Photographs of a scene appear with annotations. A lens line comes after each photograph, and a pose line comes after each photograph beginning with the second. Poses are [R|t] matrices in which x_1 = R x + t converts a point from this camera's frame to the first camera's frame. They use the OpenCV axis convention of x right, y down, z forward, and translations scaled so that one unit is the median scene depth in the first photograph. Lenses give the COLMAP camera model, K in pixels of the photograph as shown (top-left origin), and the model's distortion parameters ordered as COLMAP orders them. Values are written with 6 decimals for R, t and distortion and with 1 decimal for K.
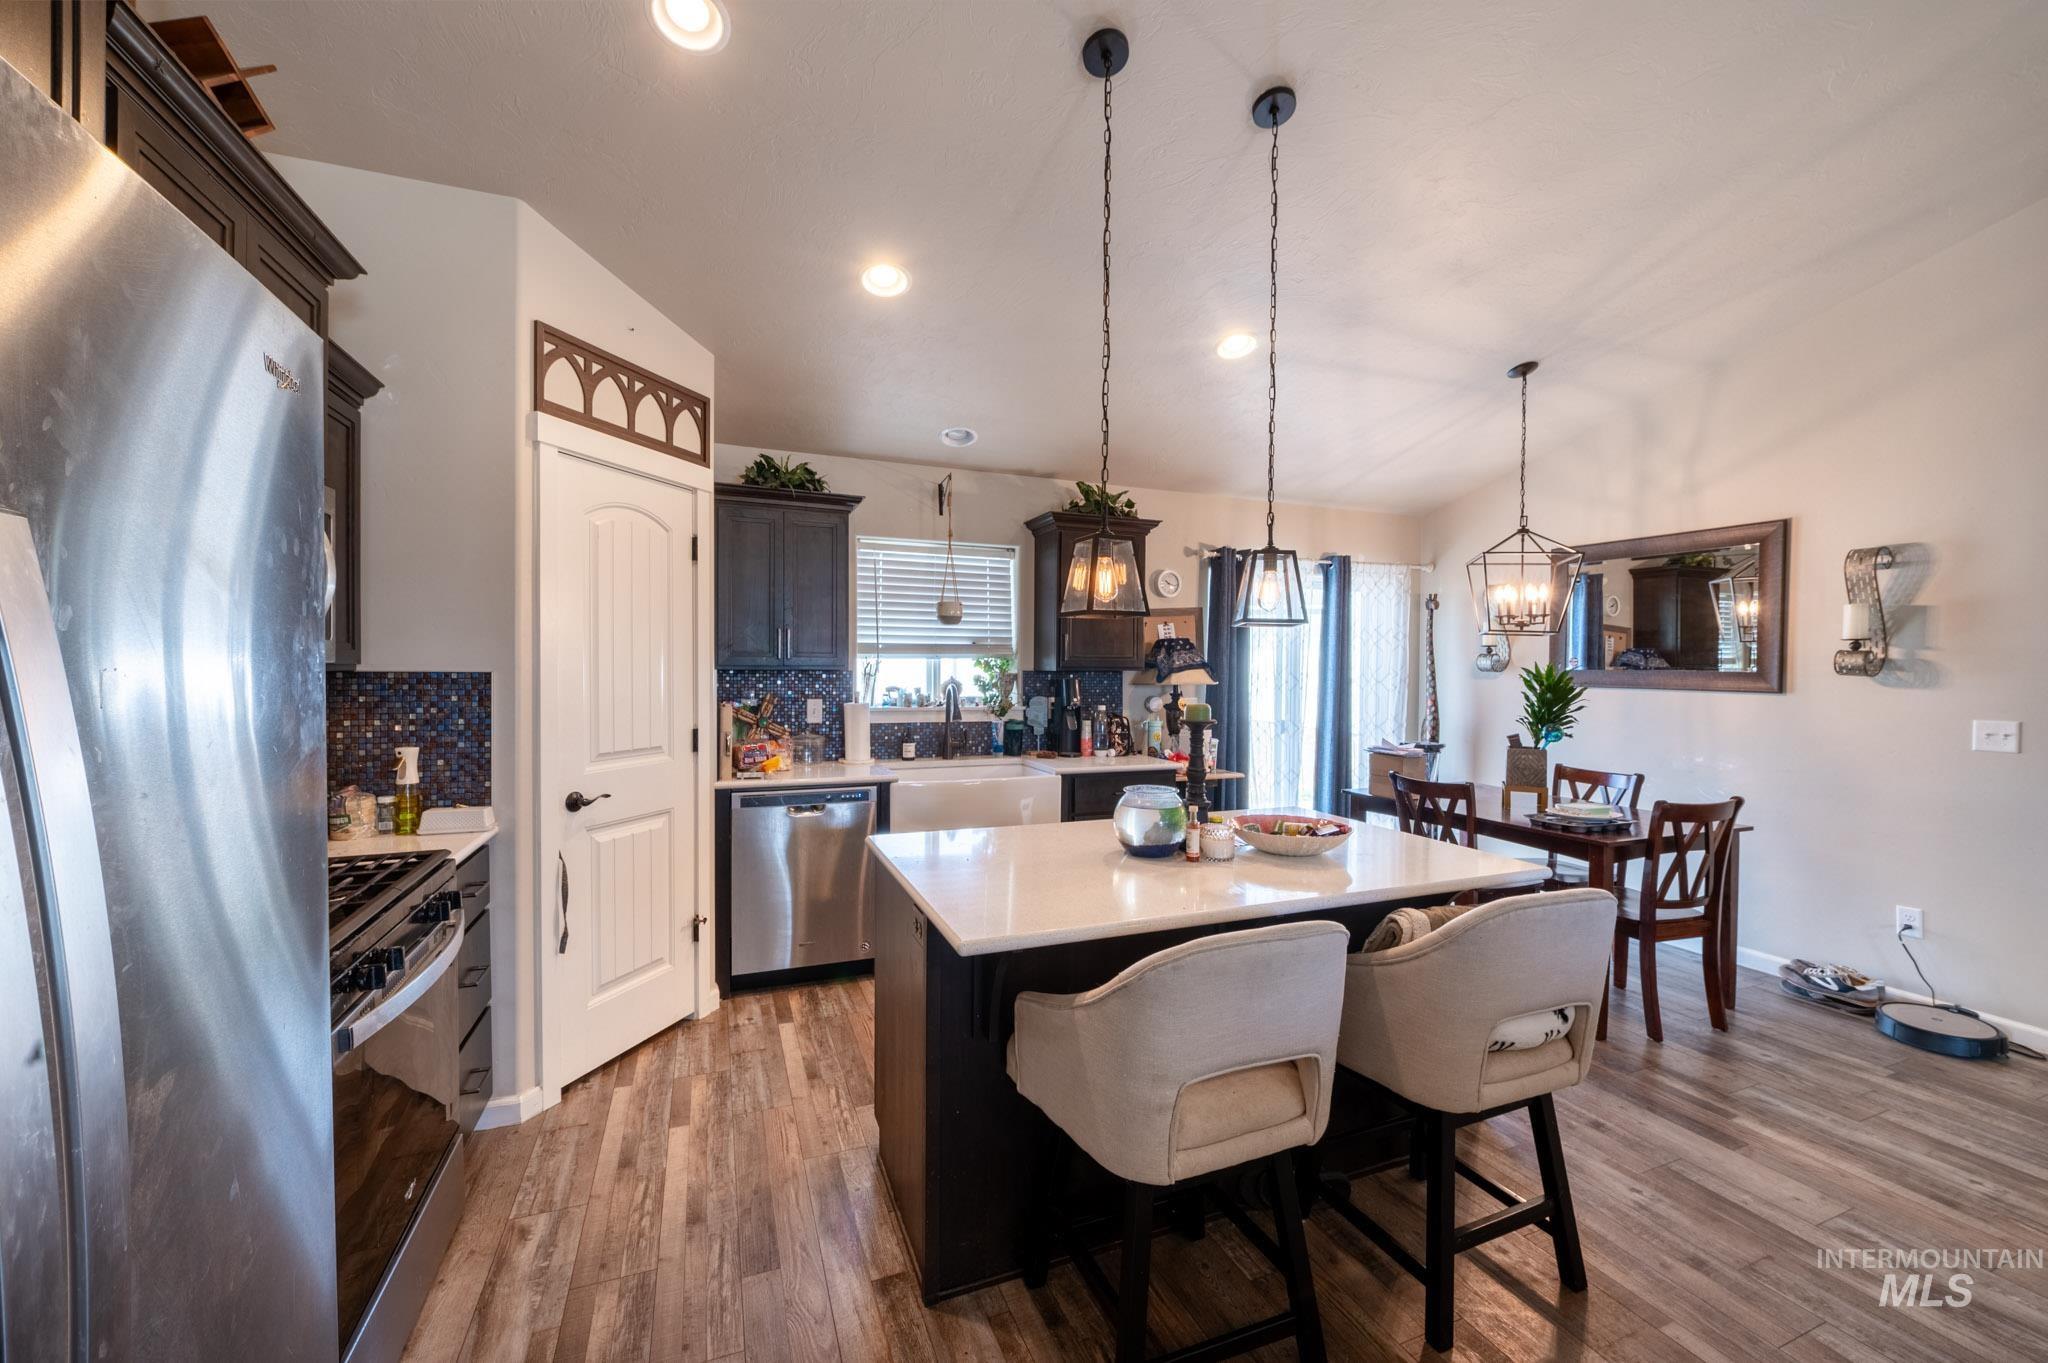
lens RADIAL K [[806.1, 0, 1024.0], [0, 806.1, 681.5], [0, 0, 1]] dist [-0.000534, -0.000012]
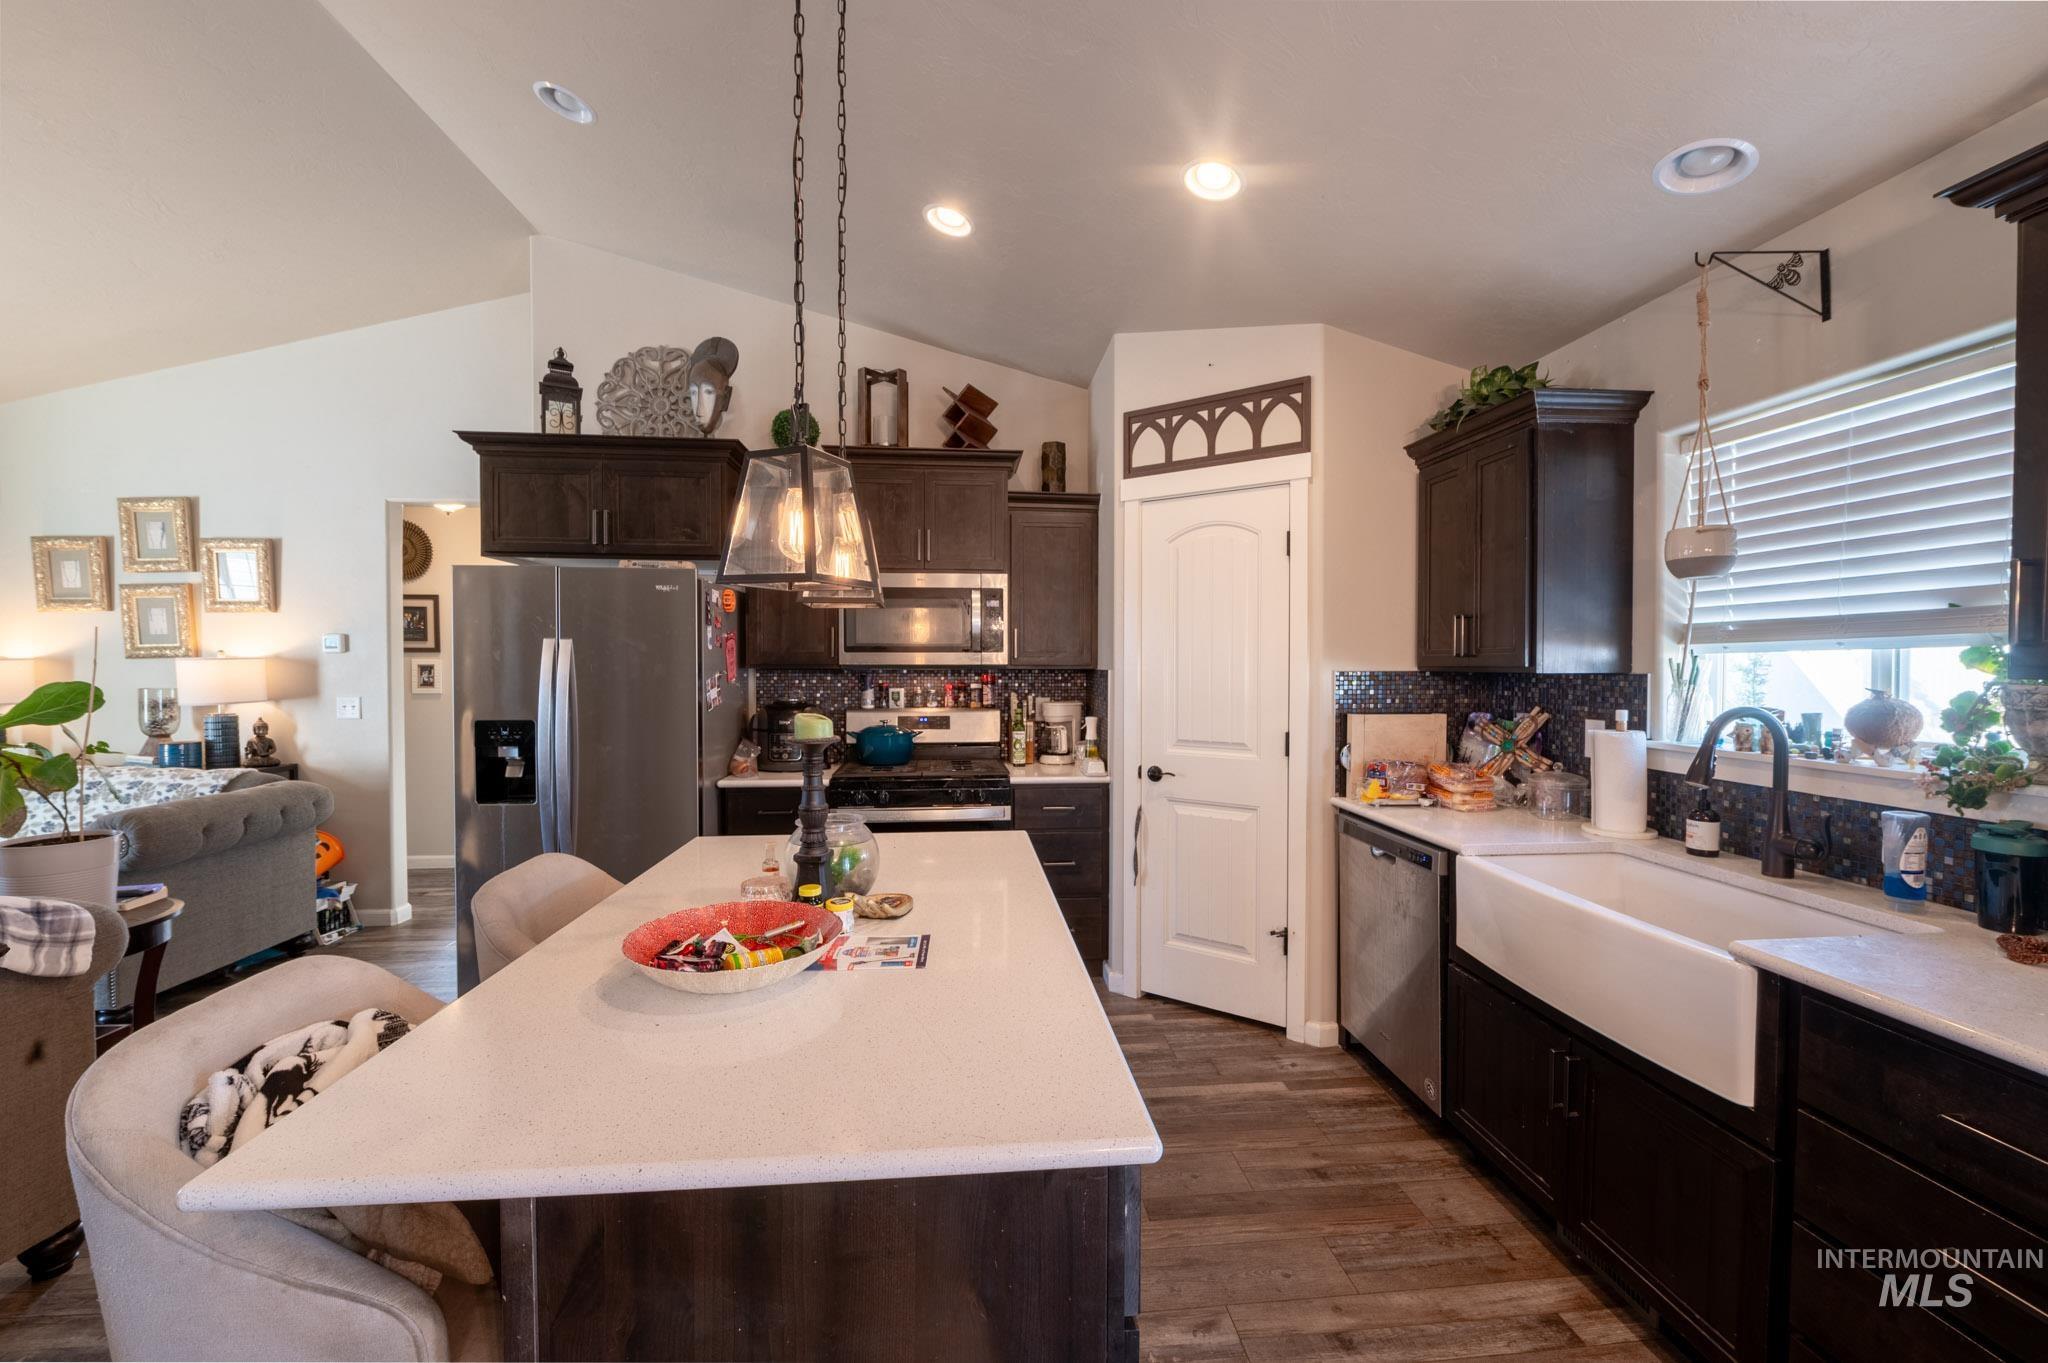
lens RADIAL K [[806.1, 0, 1024.0], [0, 806.1, 681.5], [0, 0, 1]] dist [-0.000534, -0.000012]
pose [[-0.280920, 0.012559, -0.959649, 0.558025], [-0.023586, 0.999522, 0.019985, -0.012173], [0.959441, 0.028248, -0.280490, 0.905238]]
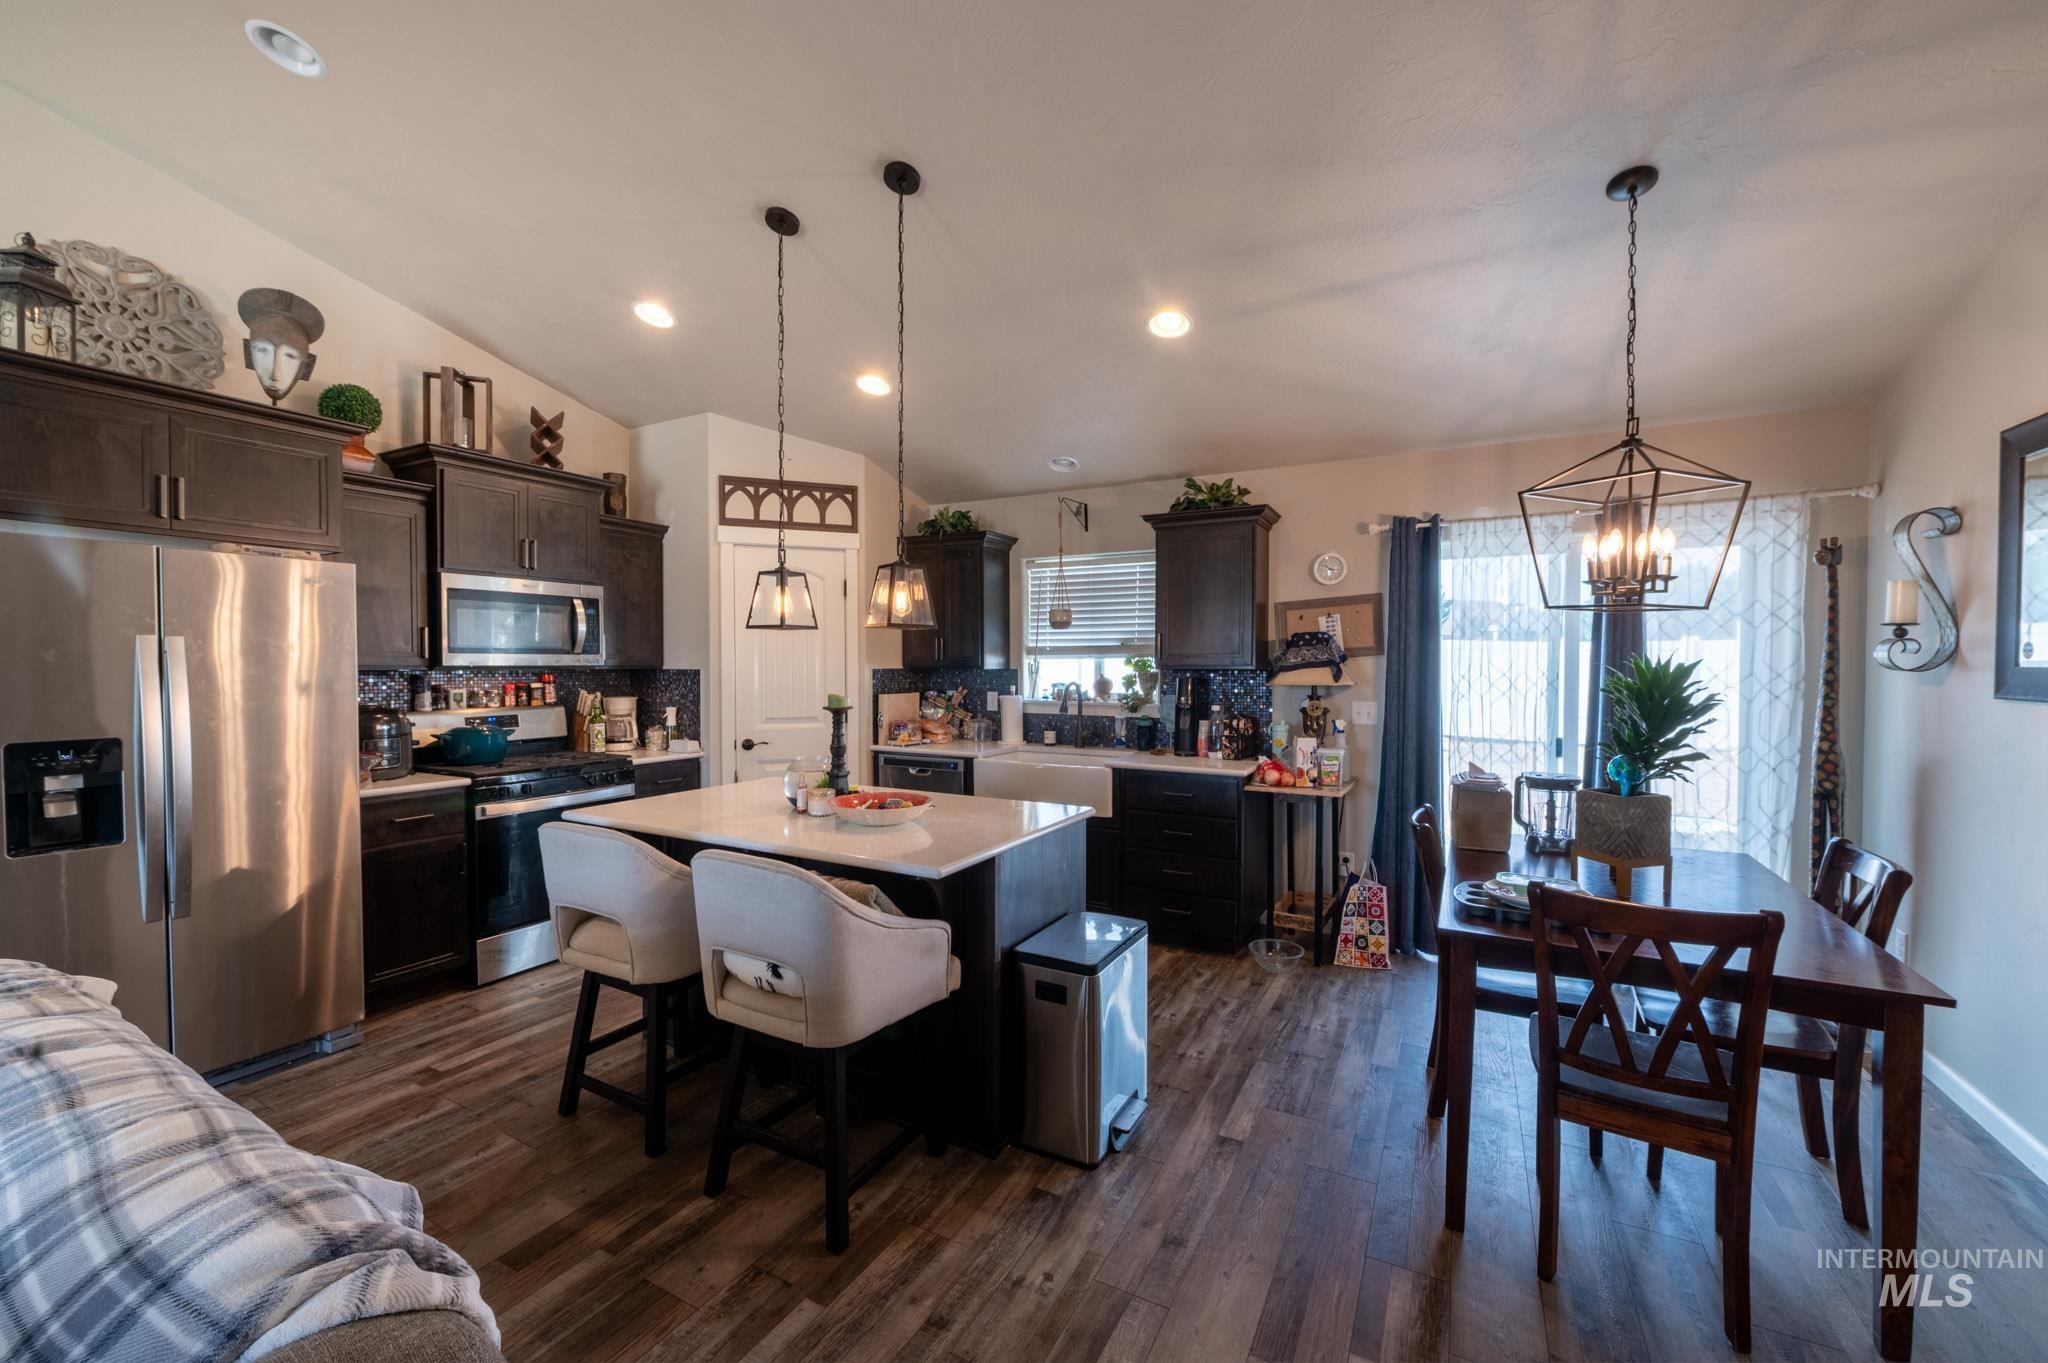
lens RADIAL K [[806.1, 0, 1024.0], [0, 806.1, 681.5], [0, 0, 1]] dist [-0.000534, -0.000012]
pose [[0.636529, 0.010162, -0.771186, 0.905420], [-0.012012, 0.999923, 0.003261, 0.000761], [0.771159, 0.007188, 0.636602, 0.277988]]
